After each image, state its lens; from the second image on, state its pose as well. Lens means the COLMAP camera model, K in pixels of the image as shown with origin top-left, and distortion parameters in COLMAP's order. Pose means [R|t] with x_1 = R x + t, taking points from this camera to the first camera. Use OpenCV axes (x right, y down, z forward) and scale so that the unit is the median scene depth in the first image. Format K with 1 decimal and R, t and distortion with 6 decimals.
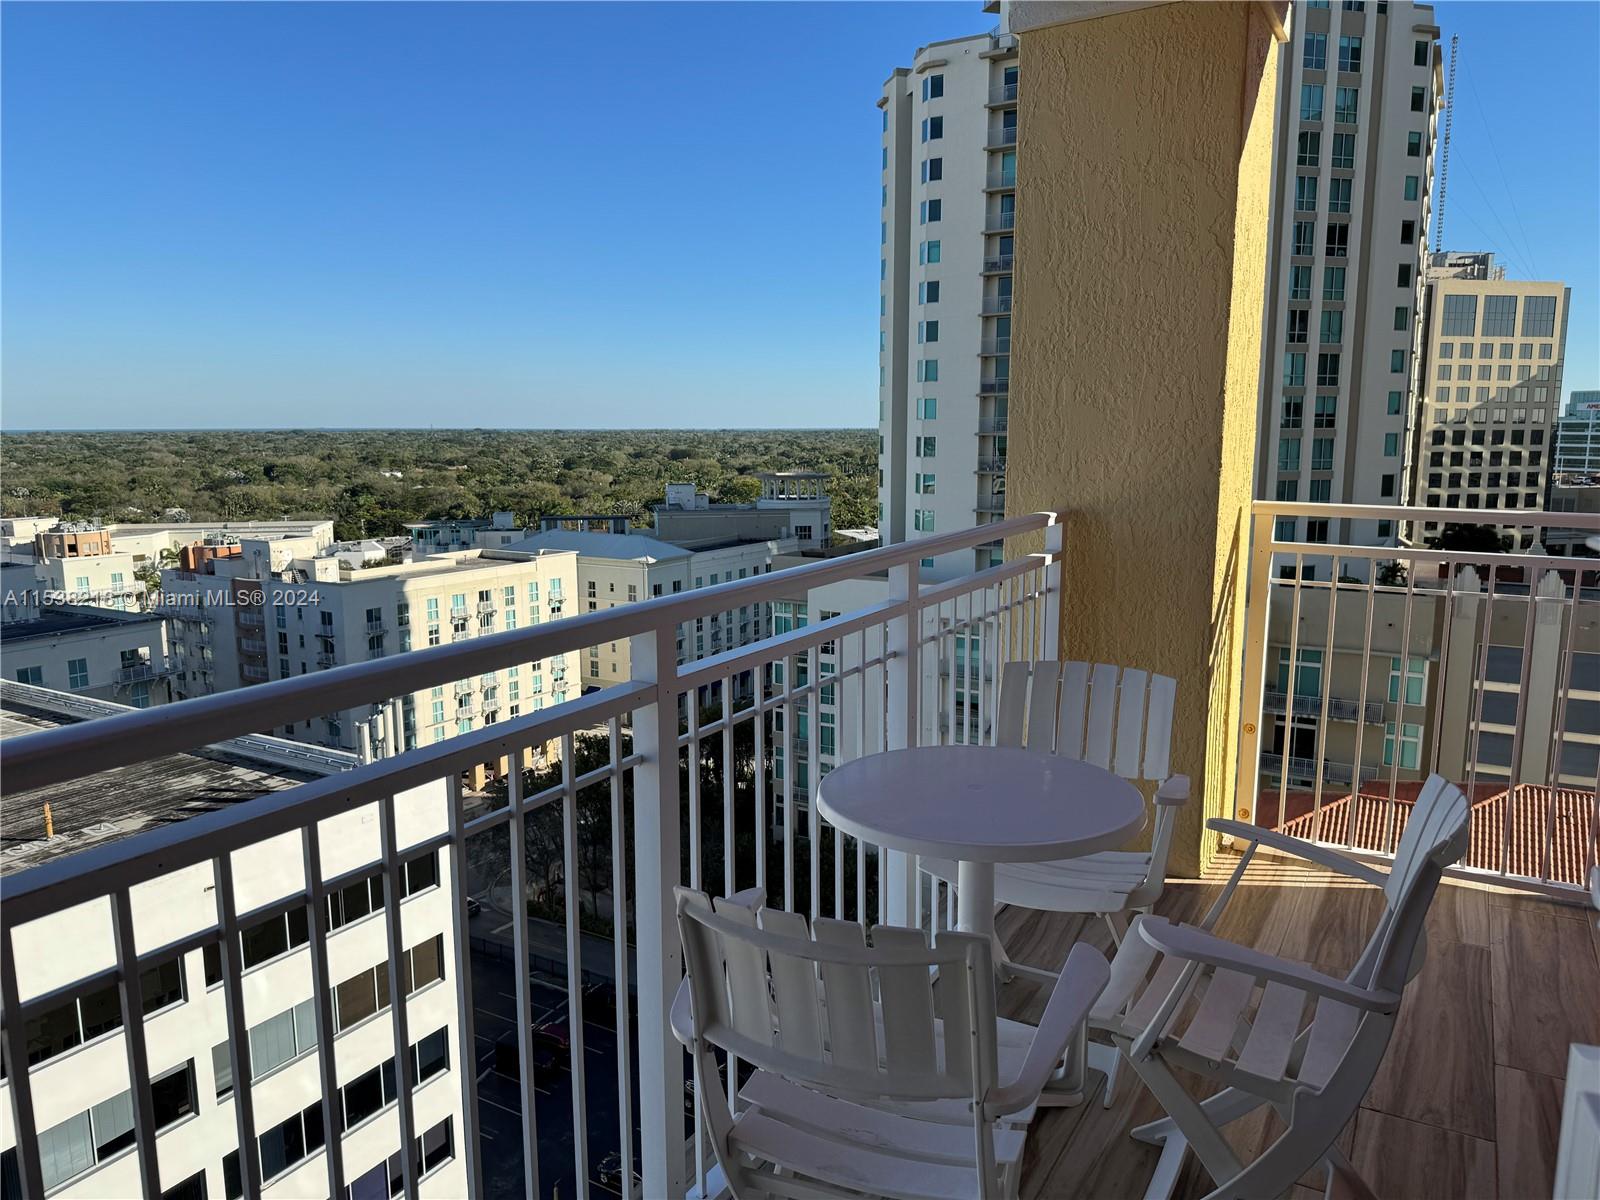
lens RADIAL K [[1116.1, 0, 800.0], [0, 1116.1, 600.0], [0, 0, 1]] dist [0.047910, -0.070729]
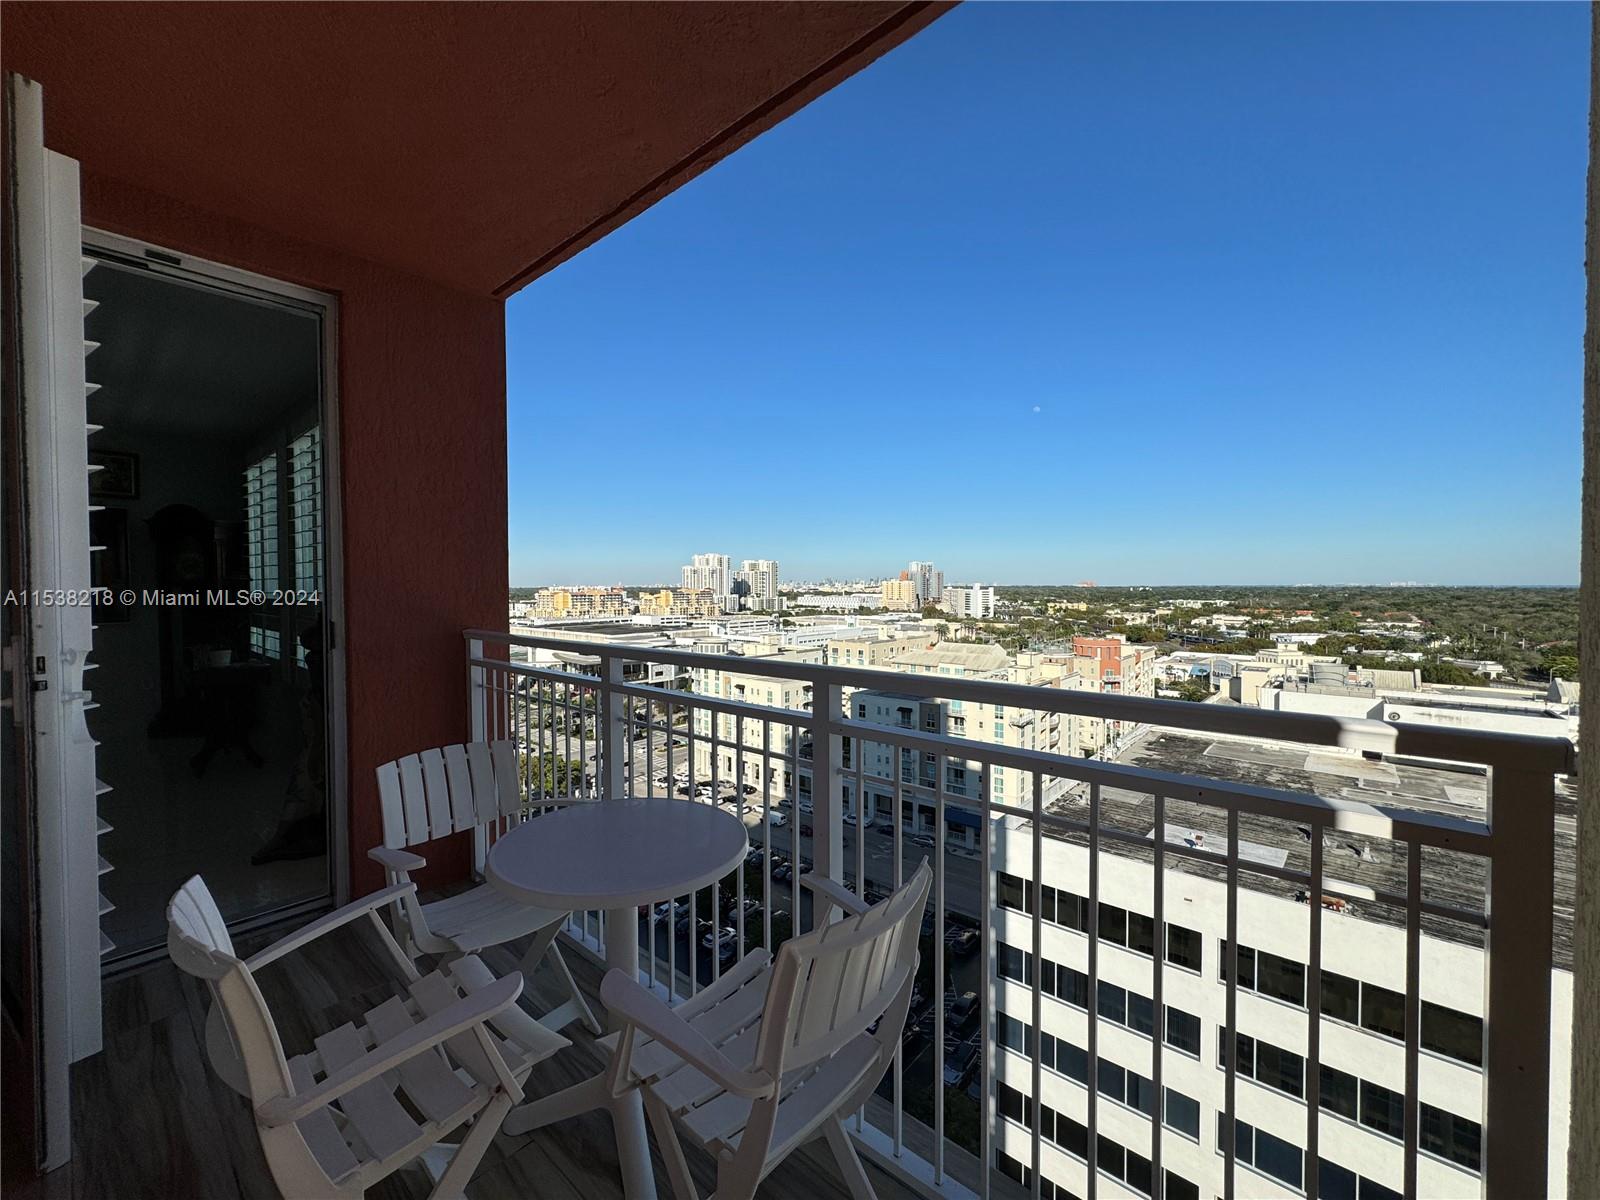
lens RADIAL K [[640.6, 0, 800.1], [0, 640.6, 594.1], [0, 0, 1]] dist [-0.000101, 0.000003]
pose [[-0.181617, 0.029667, -0.982922, 0.355369], [-0.147628, 0.987395, 0.057079, -0.102699], [0.972225, 0.155473, -0.174948, 0.598199]]
